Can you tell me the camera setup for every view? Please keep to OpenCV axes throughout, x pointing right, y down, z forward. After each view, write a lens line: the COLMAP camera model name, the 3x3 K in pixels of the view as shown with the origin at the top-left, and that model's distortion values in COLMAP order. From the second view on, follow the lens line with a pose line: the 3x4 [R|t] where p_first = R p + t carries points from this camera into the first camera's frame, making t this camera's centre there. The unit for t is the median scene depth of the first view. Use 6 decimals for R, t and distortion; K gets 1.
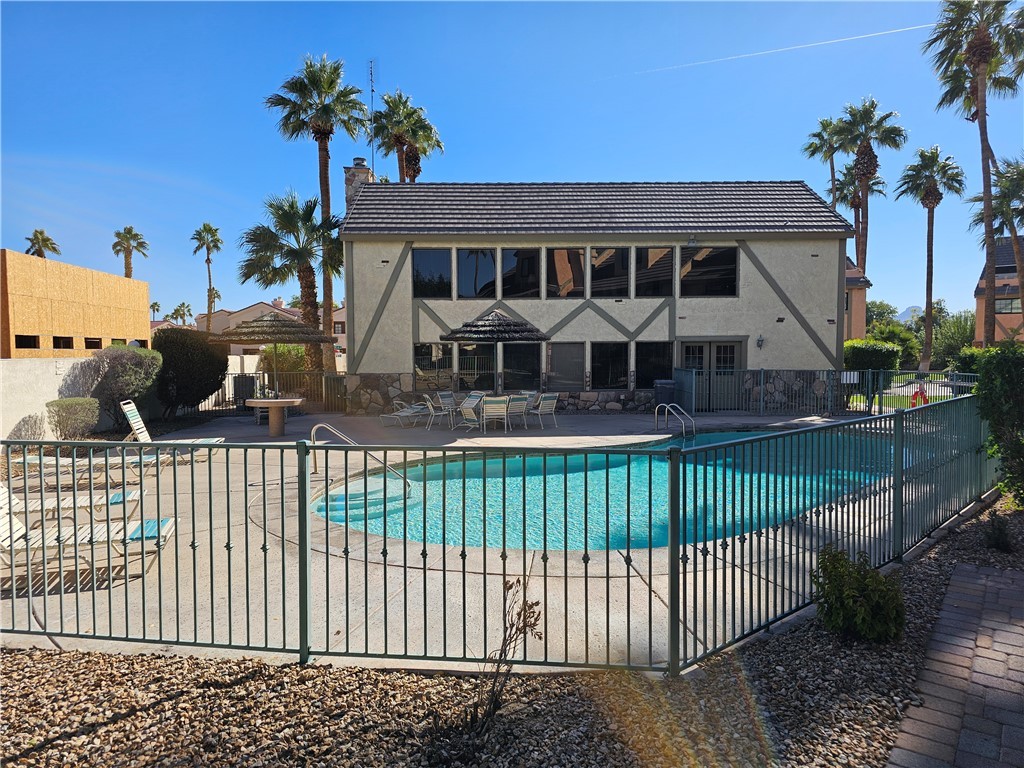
lens RADIAL K [[696.7, 0, 512.0], [0, 696.7, 384.0], [0, 0, 1]] dist [0.057050, -0.044020]
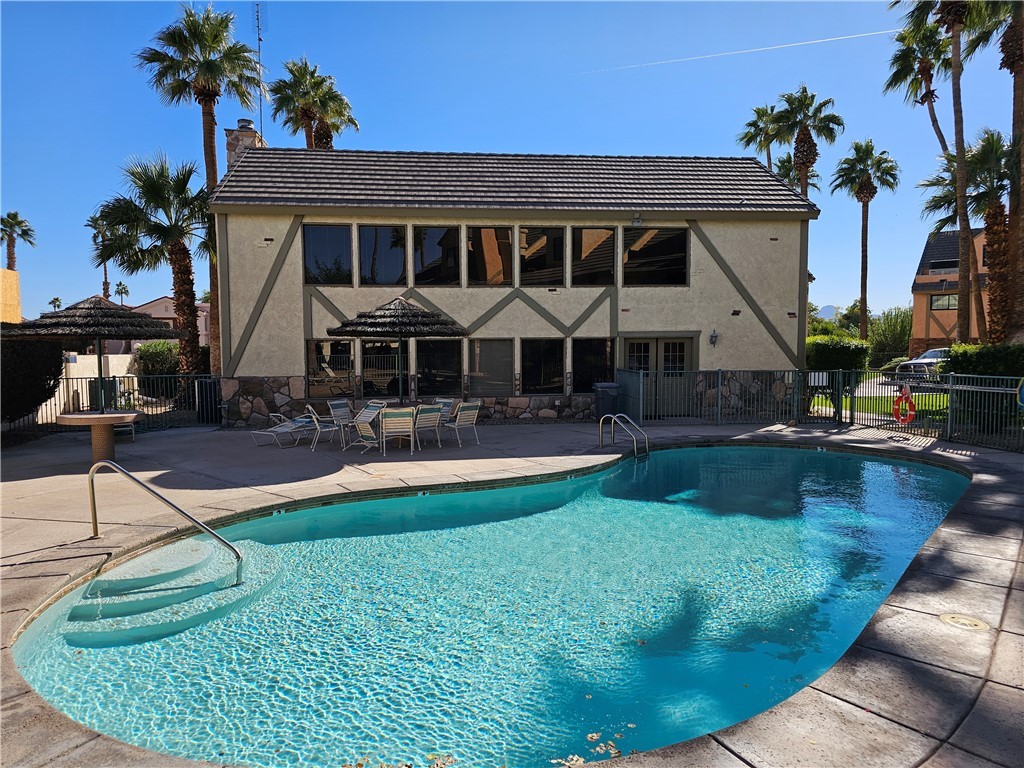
lens RADIAL K [[696.7, 0, 512.0], [0, 696.7, 384.0], [0, 0, 1]] dist [0.057050, -0.044020]
pose [[0.995155, -0.006751, 0.098082, 0.019170], [0.006545, 0.999976, 0.002420, -0.006729], [-0.098096, -0.001766, 0.995175, 0.155708]]
